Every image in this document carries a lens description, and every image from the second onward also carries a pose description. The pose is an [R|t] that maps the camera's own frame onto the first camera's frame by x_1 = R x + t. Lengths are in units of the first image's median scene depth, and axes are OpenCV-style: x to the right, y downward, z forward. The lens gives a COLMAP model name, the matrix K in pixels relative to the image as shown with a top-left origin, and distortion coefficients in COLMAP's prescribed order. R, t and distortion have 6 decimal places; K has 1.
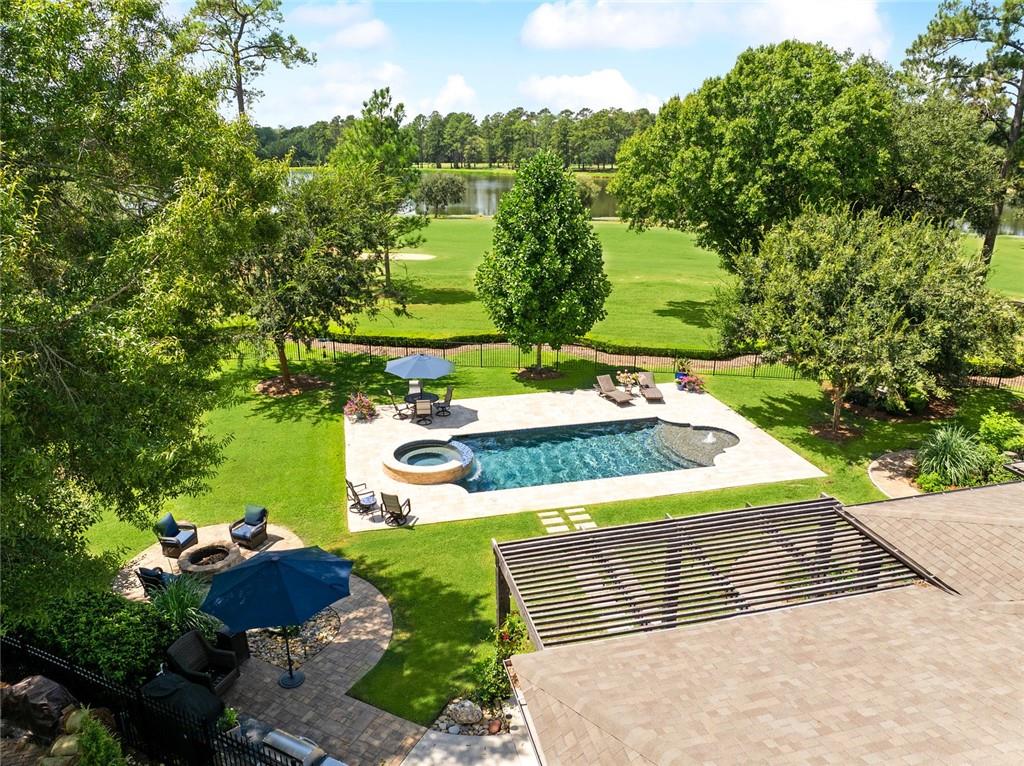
lens RADIAL K [[718.6, 0, 517.9], [0, 718.6, 390.0], [0, 0, 1]] dist [-0.031551, -0.000367]
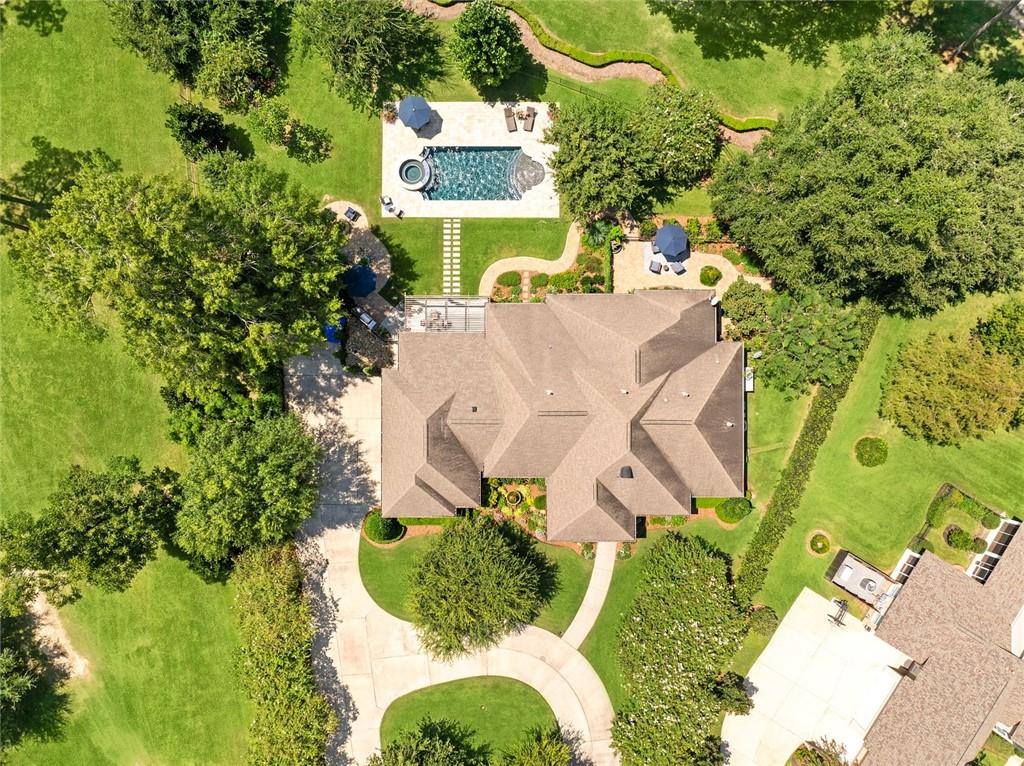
lens RADIAL K [[718.6, 0, 514.5], [0, 718.6, 377.5], [0, 0, 1]] dist [-0.031551, -0.000367]
pose [[0.969412, 0.245416, -0.003371, 0.346915], [-0.079590, 0.327316, 0.941557, -1.750059], [0.232177, -0.912488, 0.336837, -0.376225]]
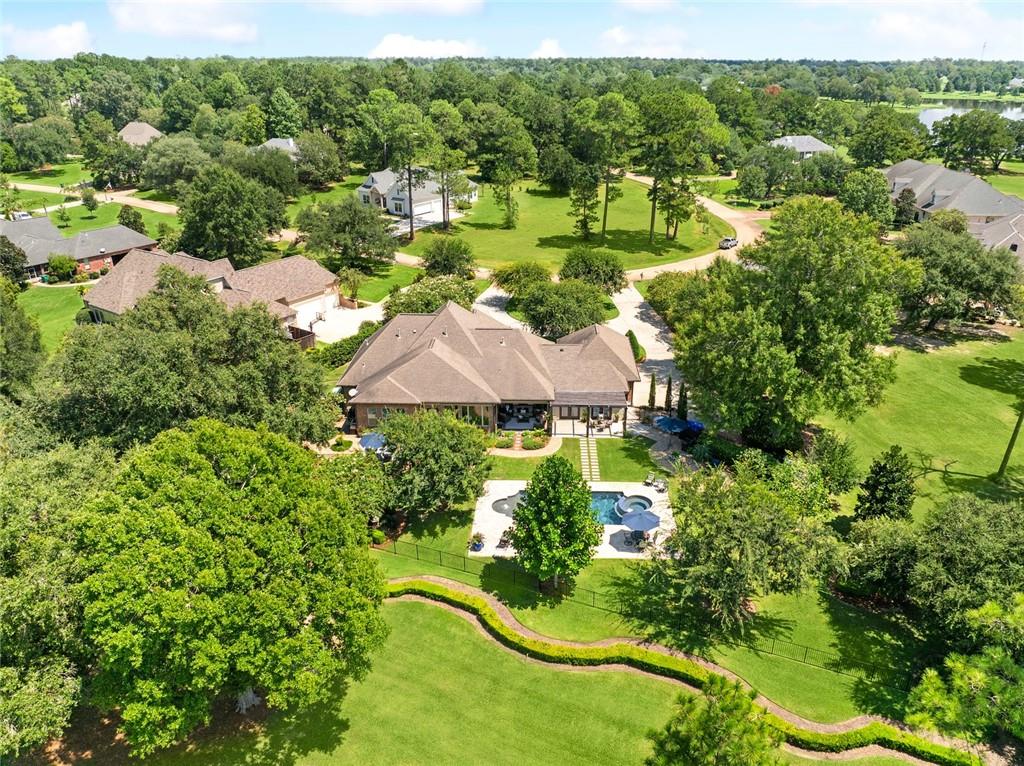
lens RADIAL K [[718.6, 0, 511.6], [0, 718.6, 383.0], [0, 0, 1]] dist [-0.031551, -0.000367]
pose [[-0.962710, -0.112950, 0.245830, -0.207947], [0.087772, 0.729120, 0.678735, -1.504139], [-0.255903, 0.675001, -0.692016, 2.029716]]
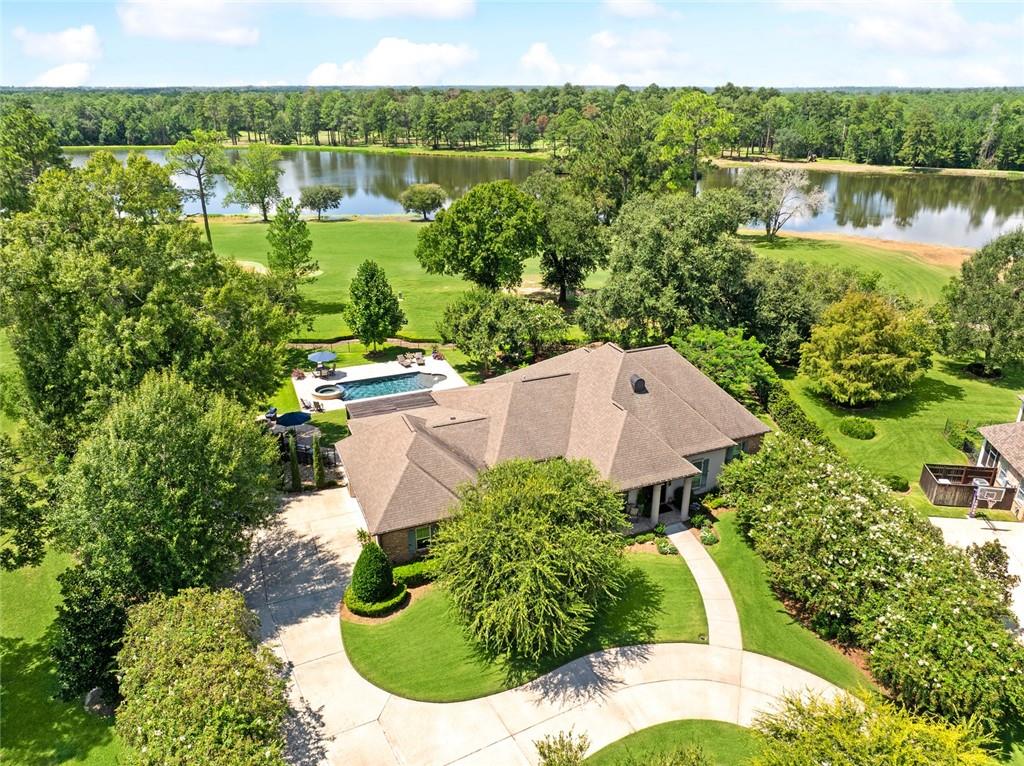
lens RADIAL K [[718.6, 0, 522.3], [0, 718.6, 399.6], [0, 0, 1]] dist [-0.031551, -0.000367]
pose [[0.987658, -0.060653, 0.144404, 0.176829], [0.049021, 0.995361, 0.082791, -0.052920], [-0.148756, -0.074691, 0.986049, -1.516086]]
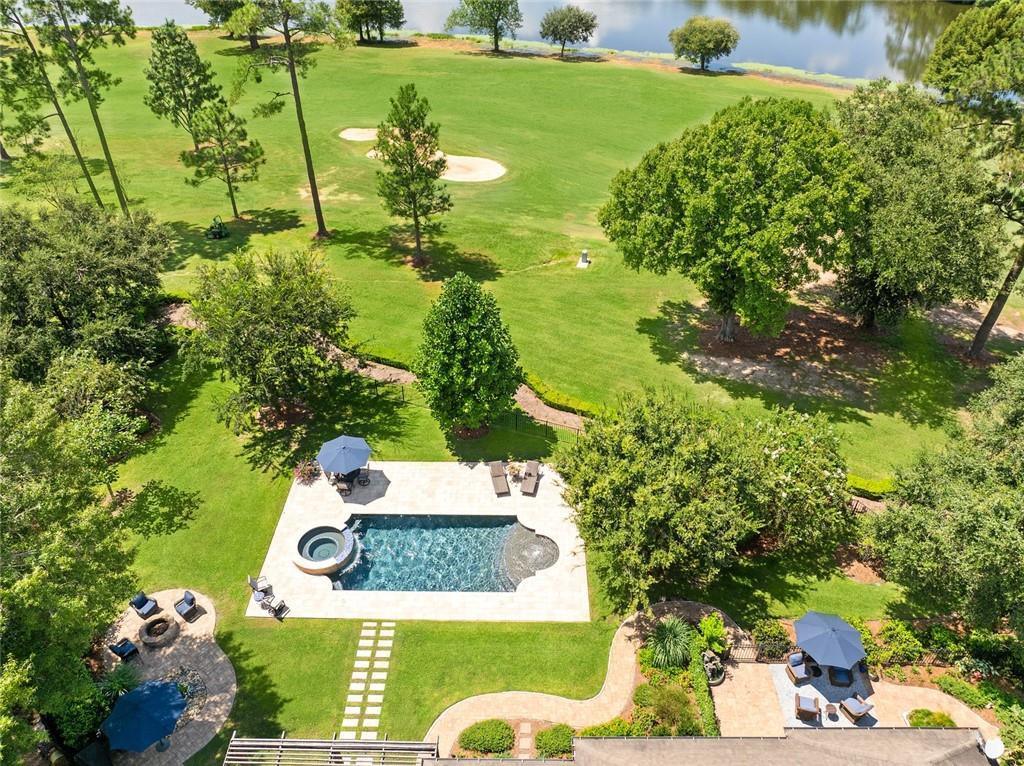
lens RADIAL K [[718.6, 0, 518.6], [0, 718.6, 385.2], [0, 0, 1]] dist [-0.031551, -0.000367]
pose [[0.967920, 0.151256, -0.200628, 0.410763], [-0.081692, 0.944565, 0.318000, -0.579892], [0.237606, -0.291409, 0.926620, -0.120965]]
